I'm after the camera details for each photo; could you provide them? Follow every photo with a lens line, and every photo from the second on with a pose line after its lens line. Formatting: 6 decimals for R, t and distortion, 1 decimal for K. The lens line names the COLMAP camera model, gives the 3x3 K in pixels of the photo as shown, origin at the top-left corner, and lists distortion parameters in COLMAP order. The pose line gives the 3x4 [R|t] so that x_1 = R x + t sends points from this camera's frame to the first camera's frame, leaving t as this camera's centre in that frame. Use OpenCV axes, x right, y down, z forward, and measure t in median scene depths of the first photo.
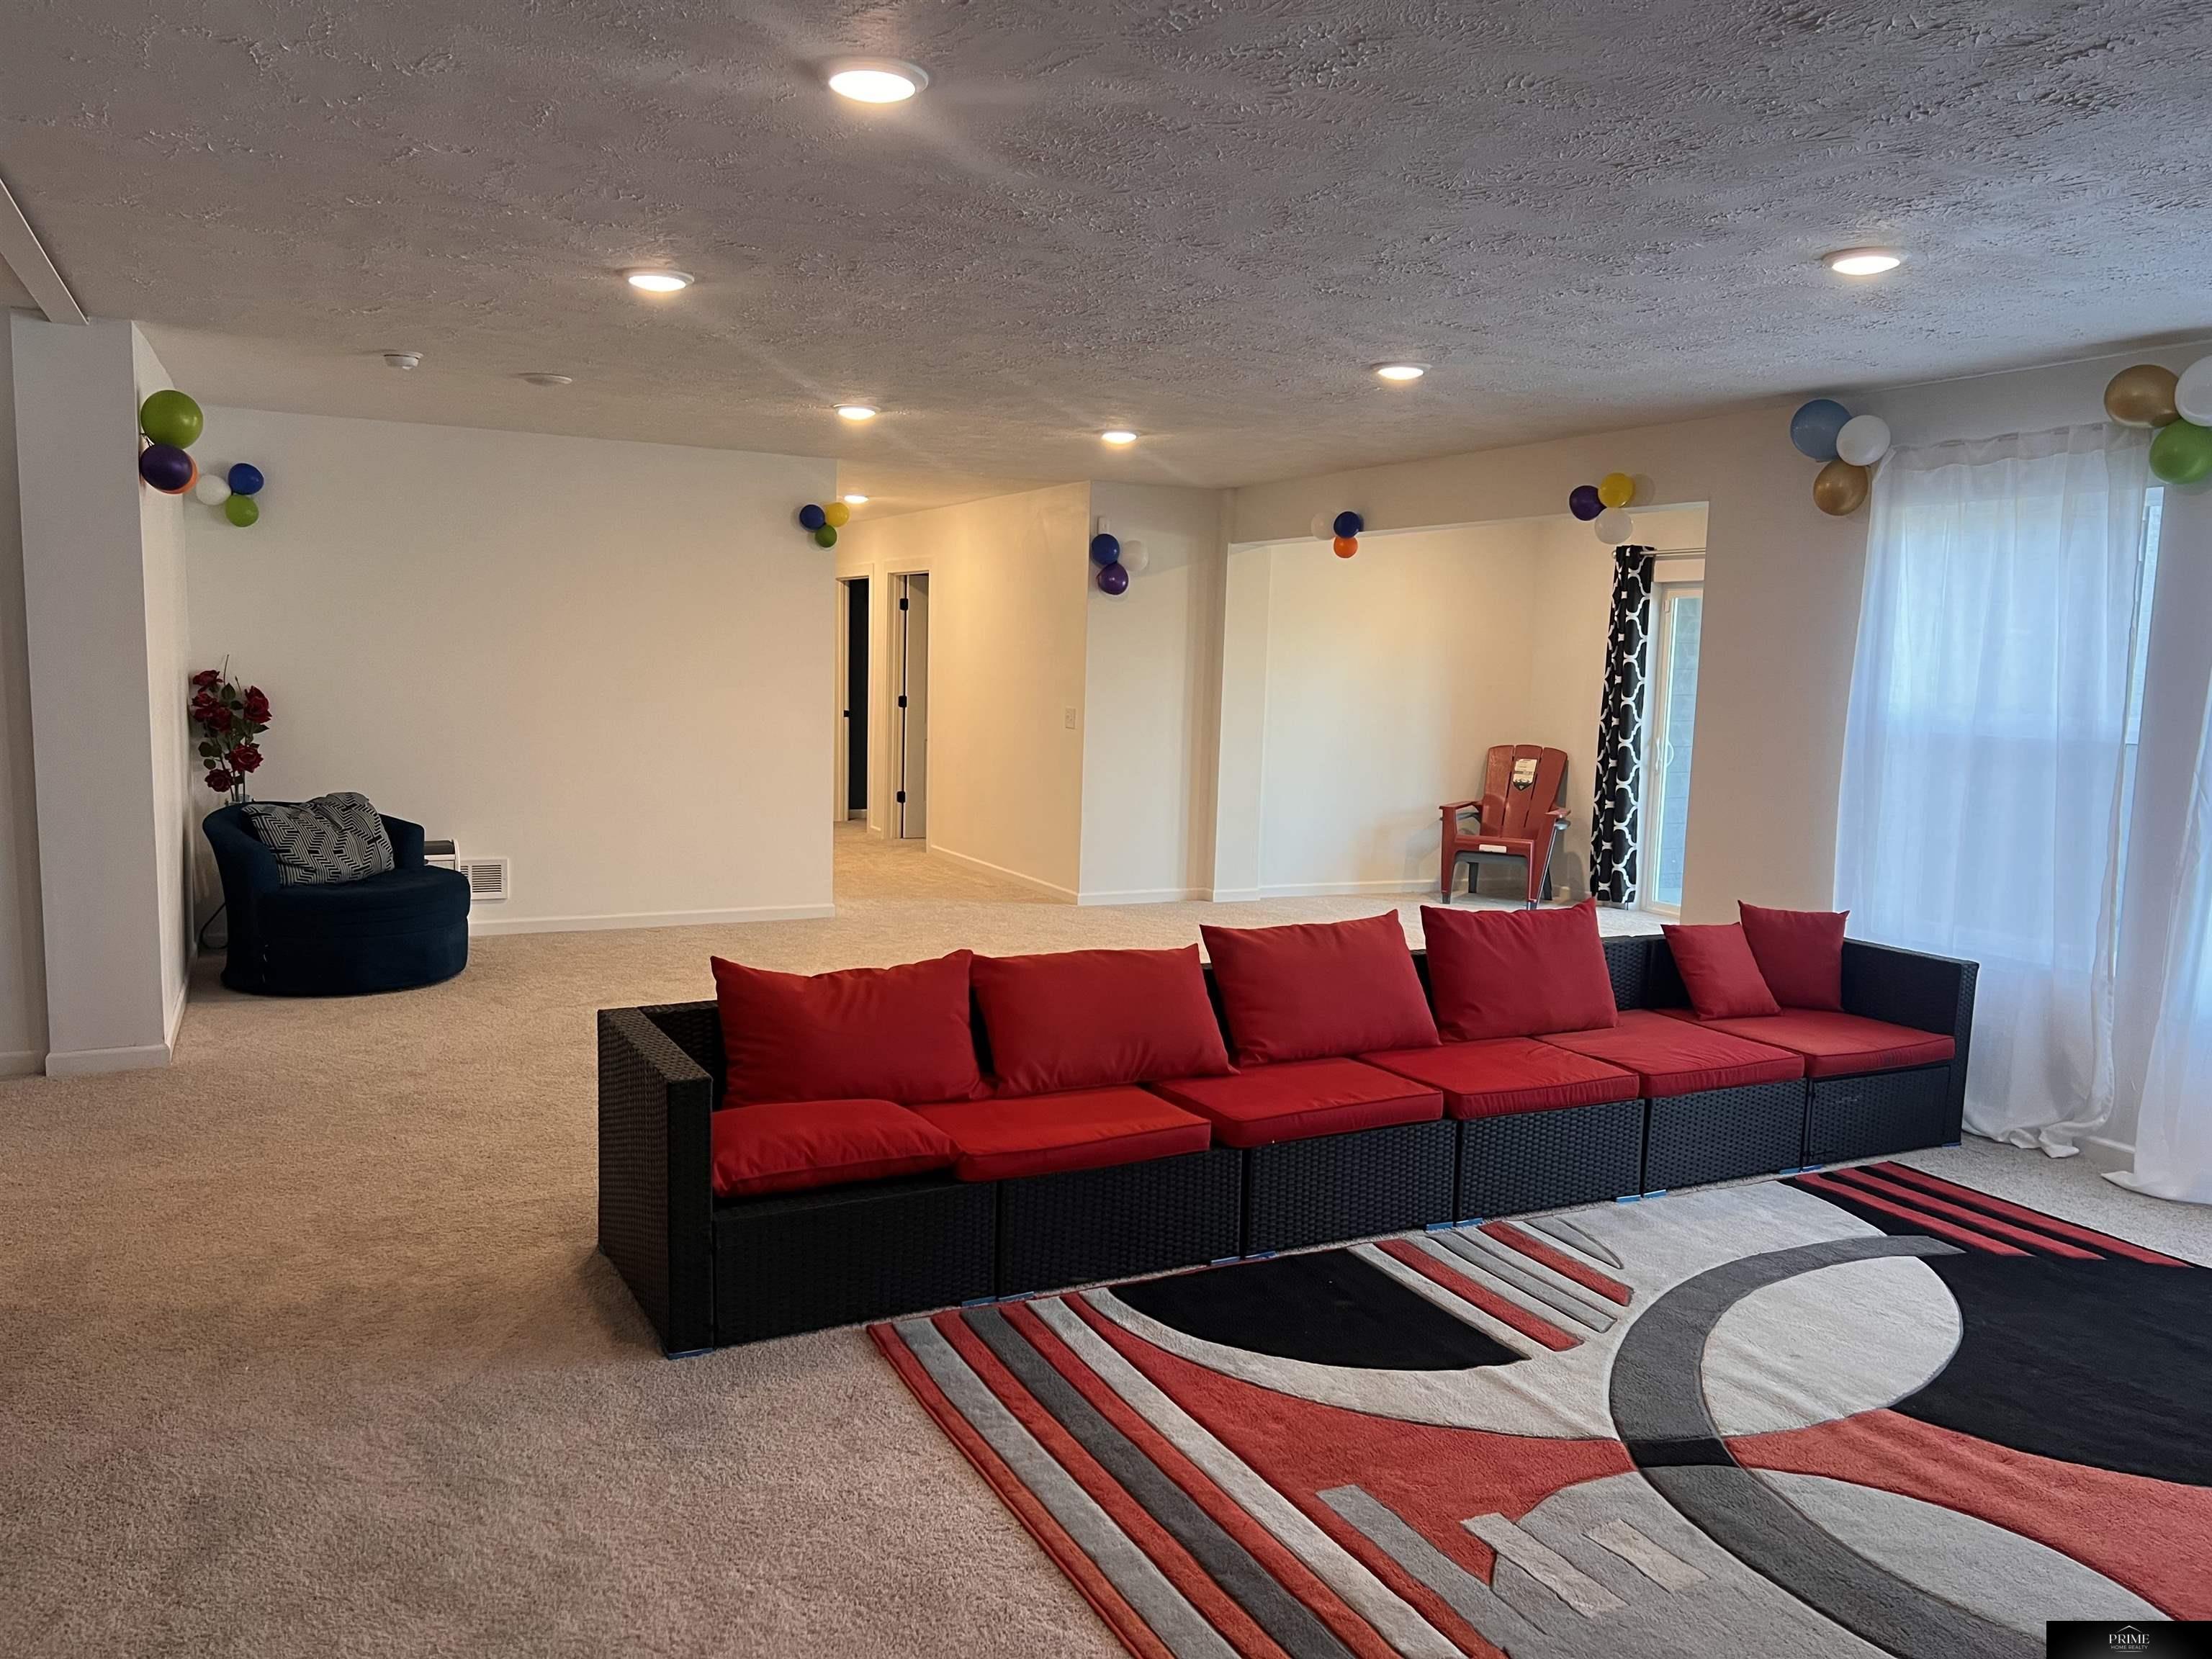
lens RADIAL K [[1646.4, 0, 1092.4], [0, 1646.4, 839.9], [0, 0, 1]] dist [0.064722, -0.088444]
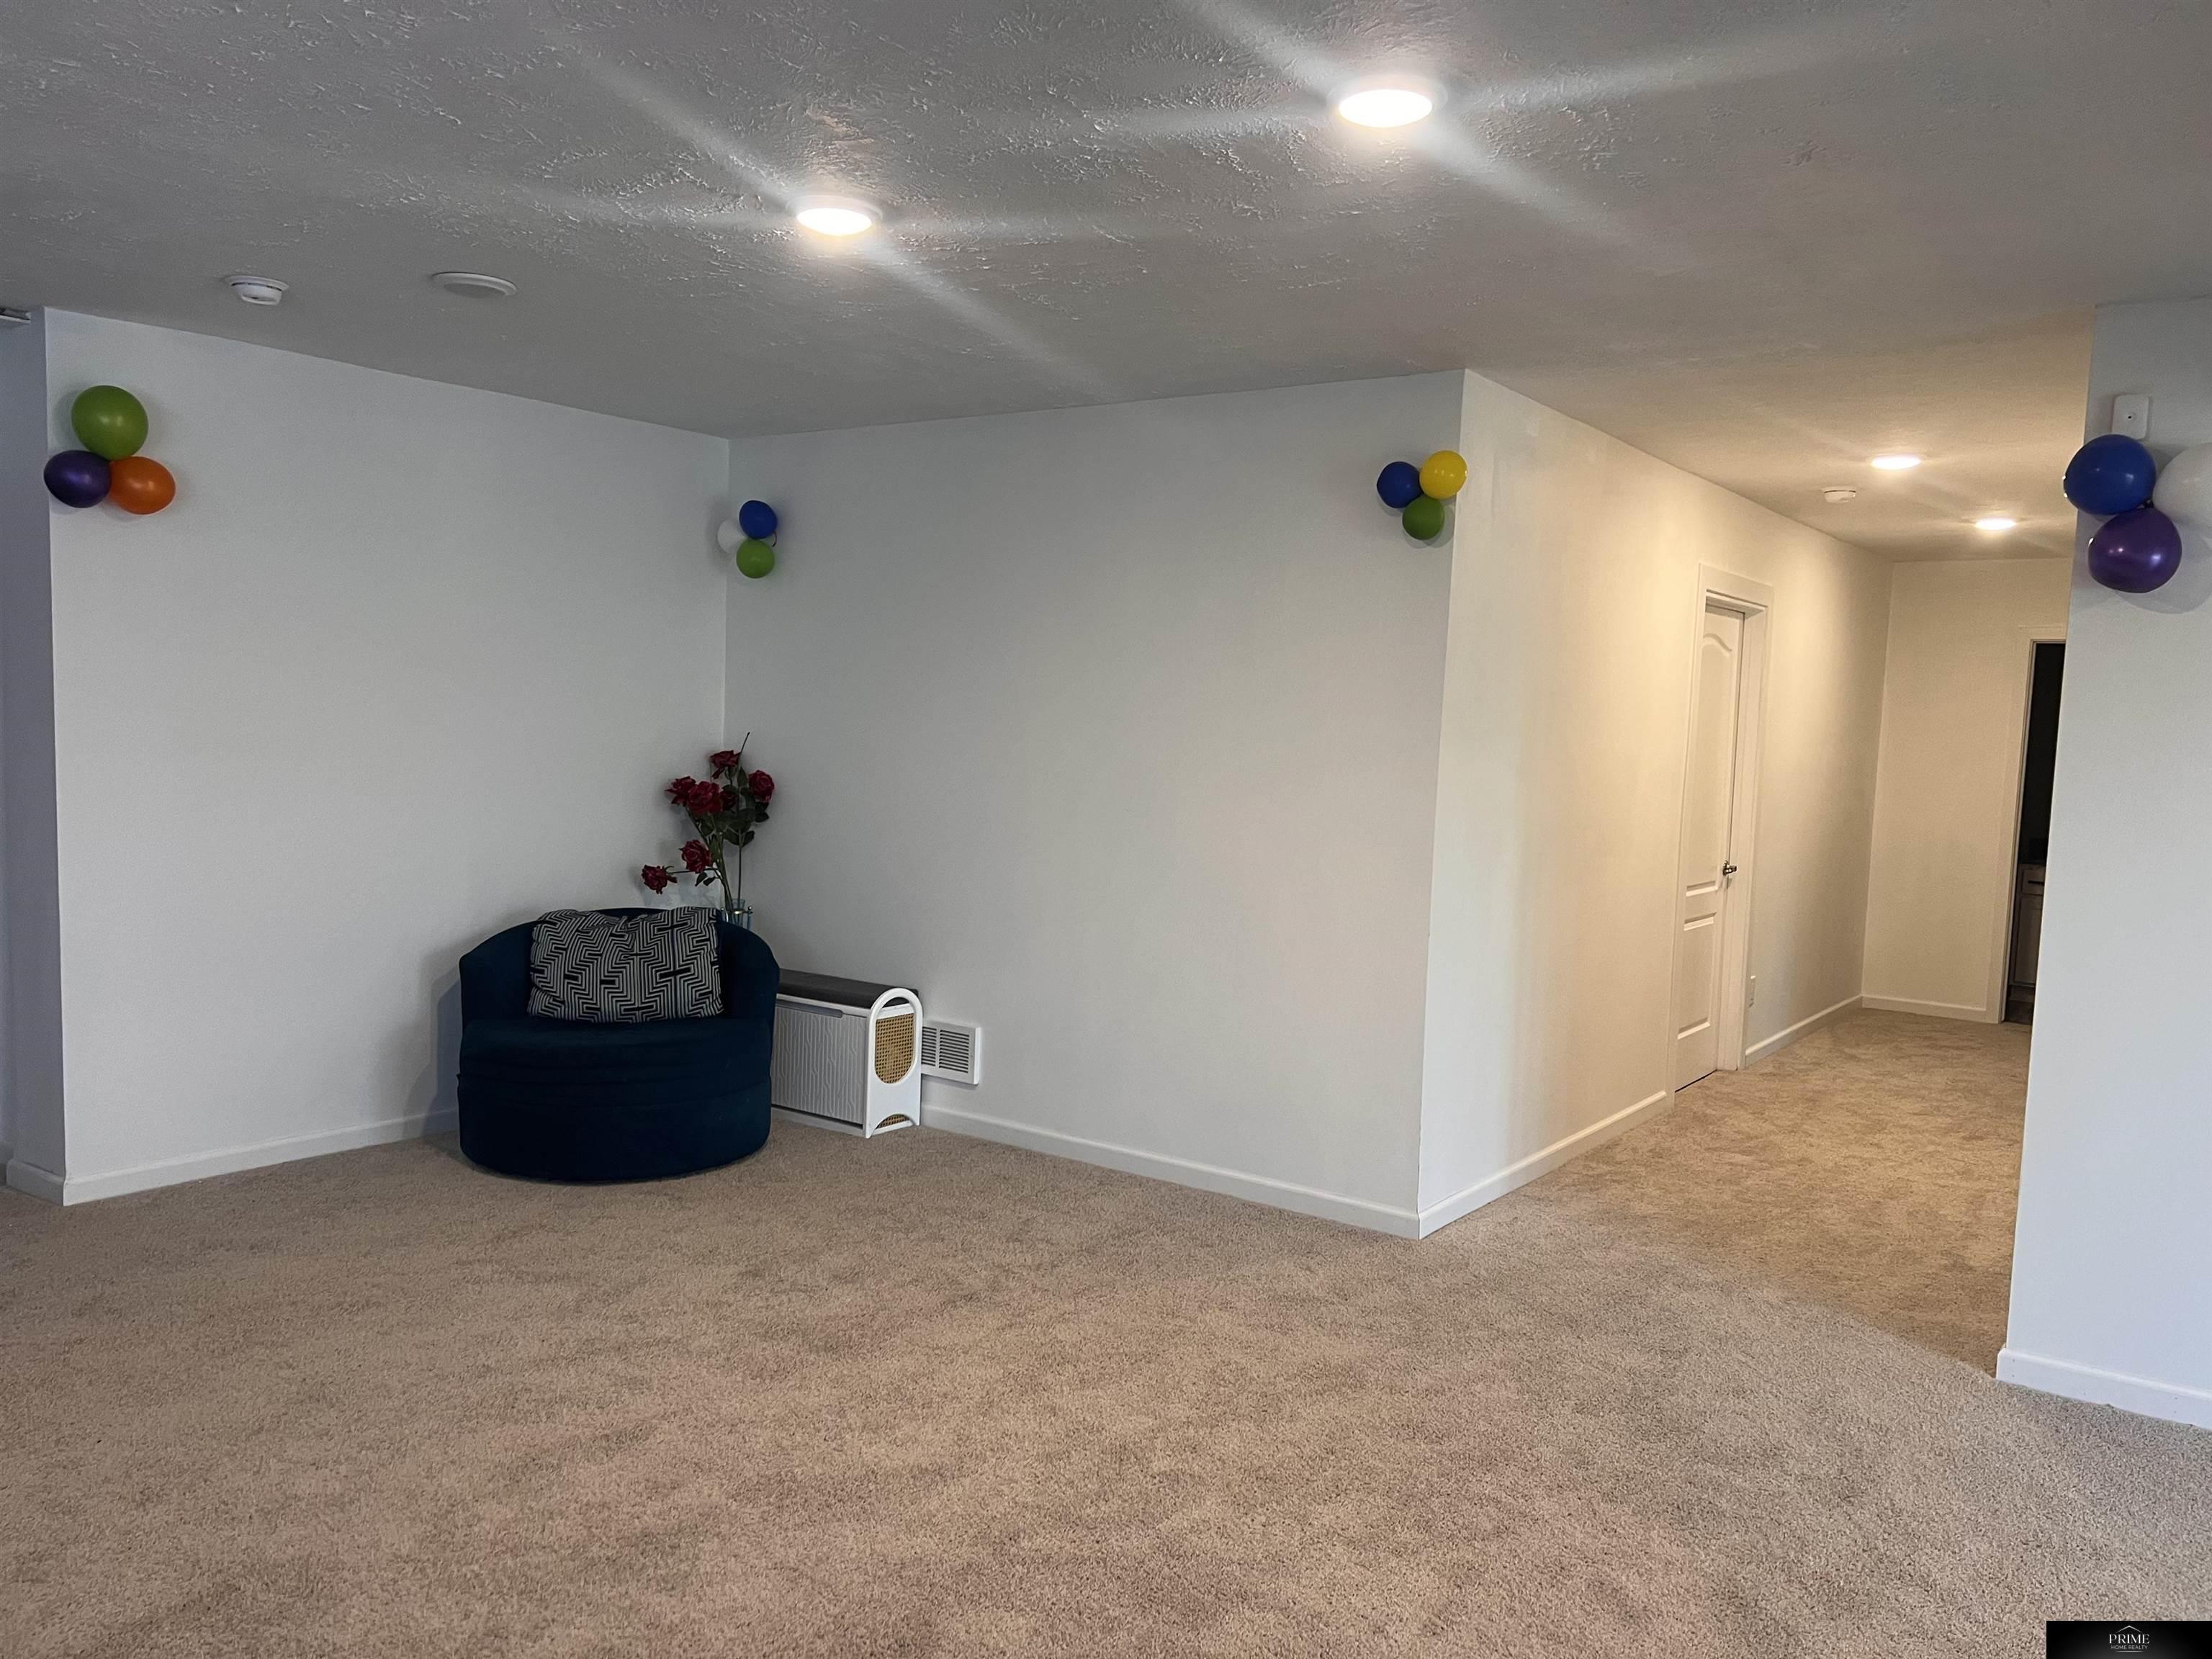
lens RADIAL K [[1646.4, 0, 1092.4], [0, 1646.4, 839.9], [0, 0, 1]] dist [0.064722, -0.088444]
pose [[0.483704, 0.055396, -0.873477, 0.423524], [-0.121264, 0.992611, -0.004201, -0.109216], [0.866790, 0.107953, 0.486848, 1.094123]]
